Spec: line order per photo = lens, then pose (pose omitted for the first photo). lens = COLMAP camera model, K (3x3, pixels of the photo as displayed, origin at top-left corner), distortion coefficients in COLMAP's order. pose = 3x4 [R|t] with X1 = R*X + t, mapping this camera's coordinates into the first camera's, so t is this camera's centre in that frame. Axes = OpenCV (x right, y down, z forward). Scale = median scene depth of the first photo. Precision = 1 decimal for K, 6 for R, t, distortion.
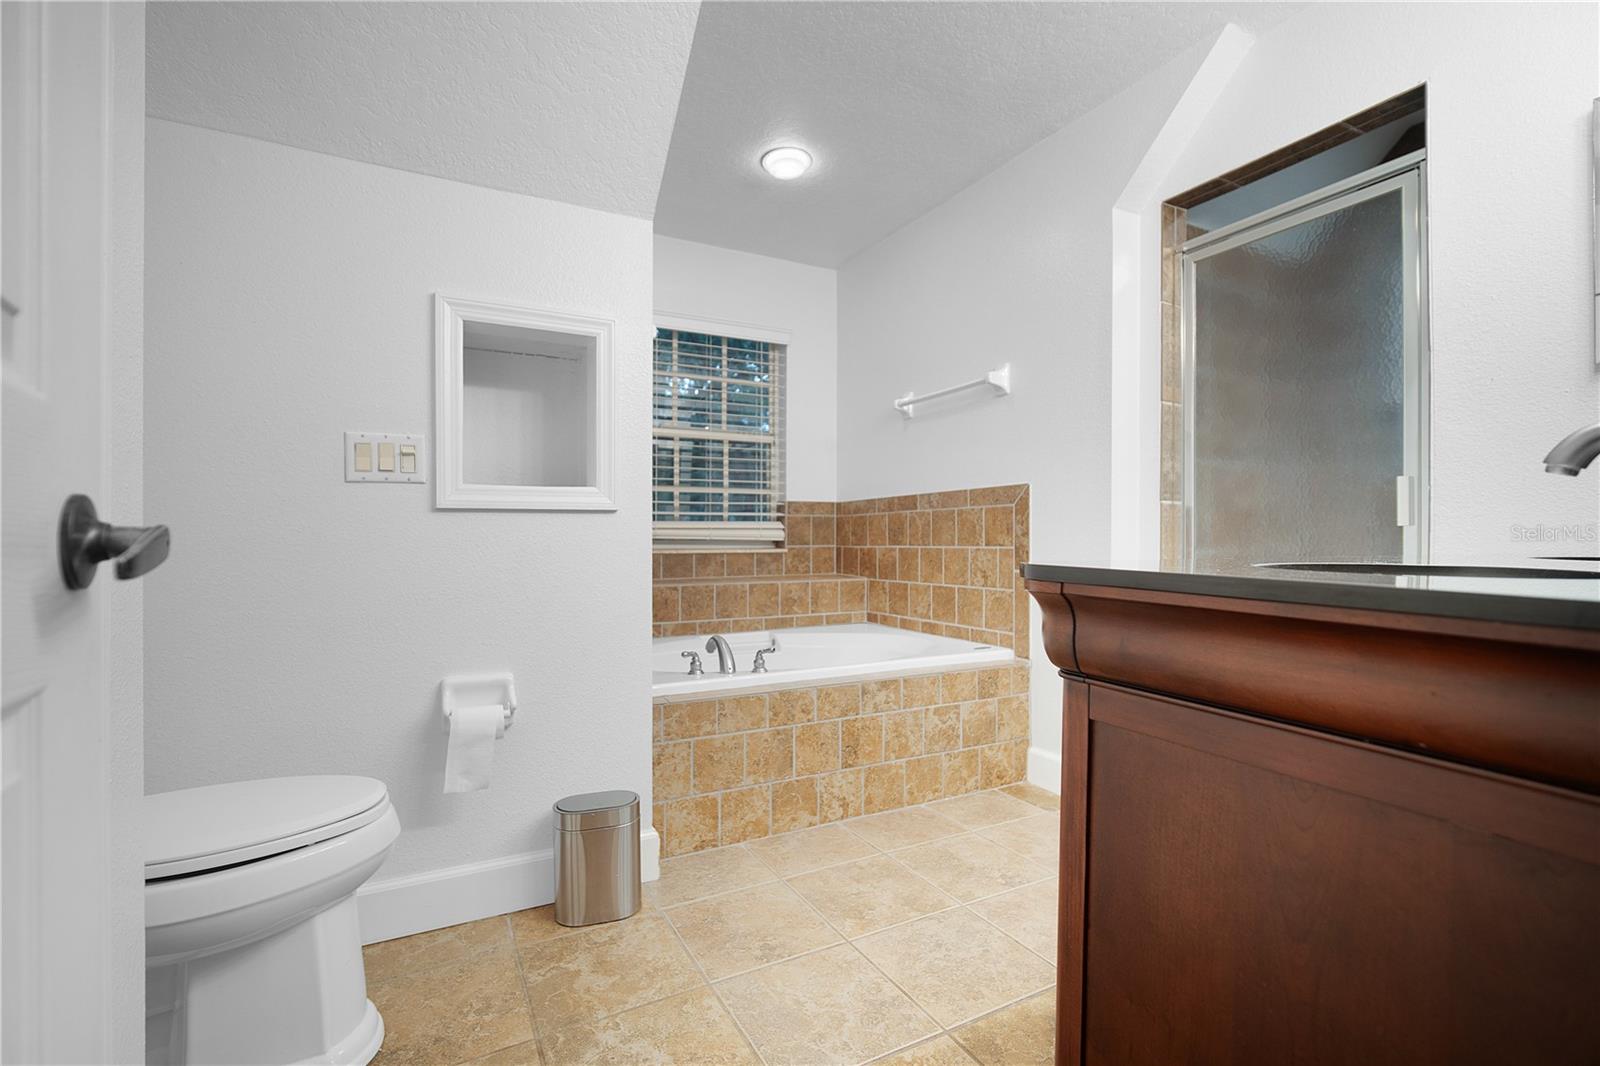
lens RADIAL K [[715.3, 0, 792.2], [0, 715.3, 528.8], [0, 0, 1]] dist [-0.010948, 0.001062]
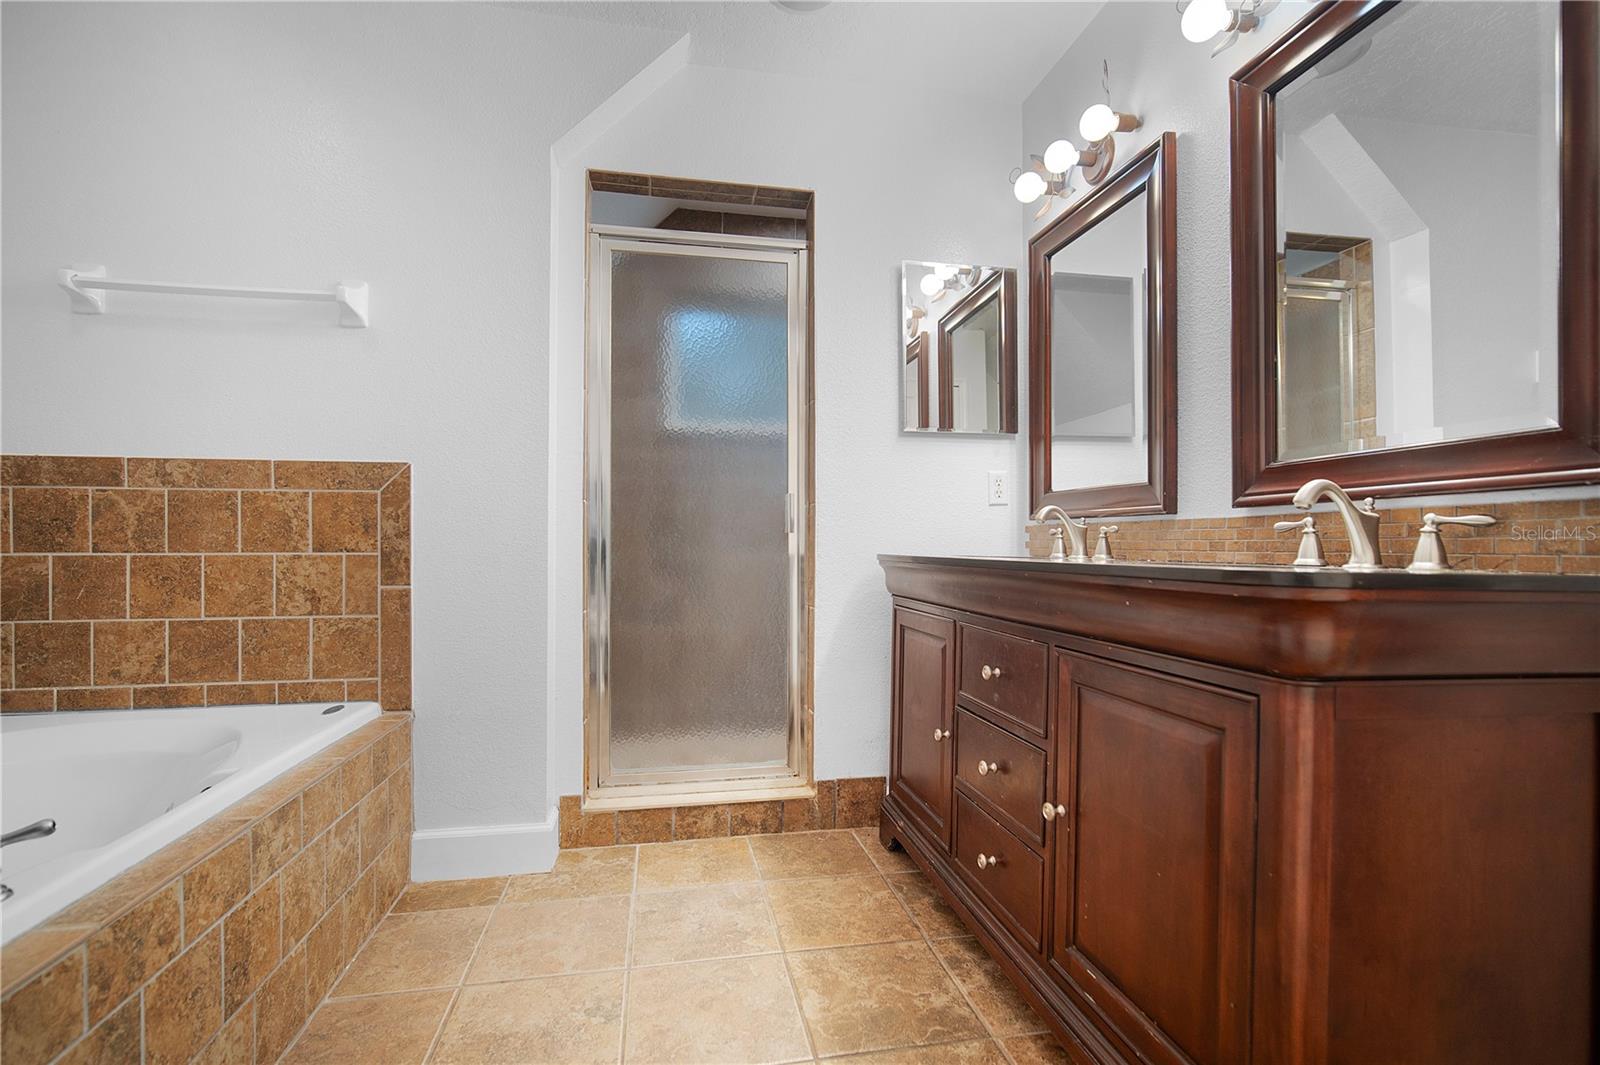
lens RADIAL K [[706.0, 0, 795.6], [0, 706.0, 541.4], [0, 0, 1]] dist [-0.012690, 0.003322]
pose [[0.290497, 0.005713, 0.956859, -0.192437], [-0.018079, 0.999836, -0.000481, 0.006670], [-0.956705, -0.017159, 0.290552, 0.364091]]
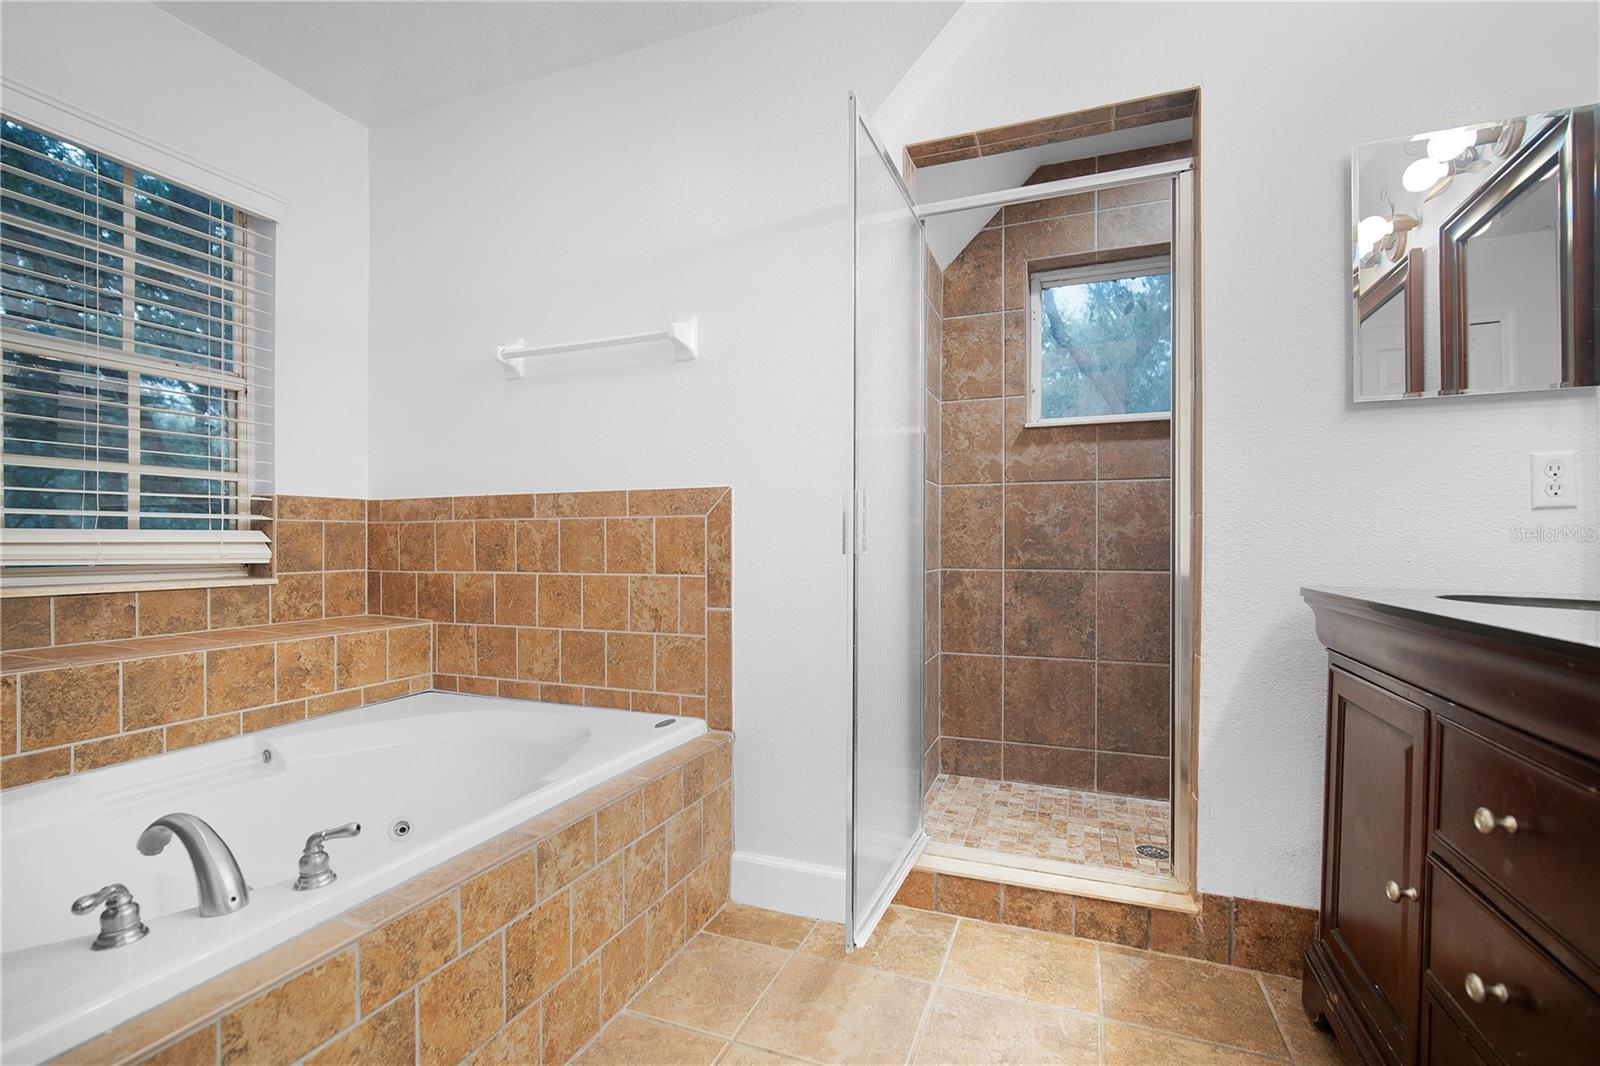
lens RADIAL K [[723.3, 0, 796.4], [0, 723.3, 549.2], [0, 0, 1]] dist [-0.014299, 0.005286]
pose [[0.759061, -0.002382, 0.651015, -0.078352], [-0.012365, 0.999760, 0.018075, -0.012628], [-0.650902, -0.021770, 0.758850, 0.343306]]
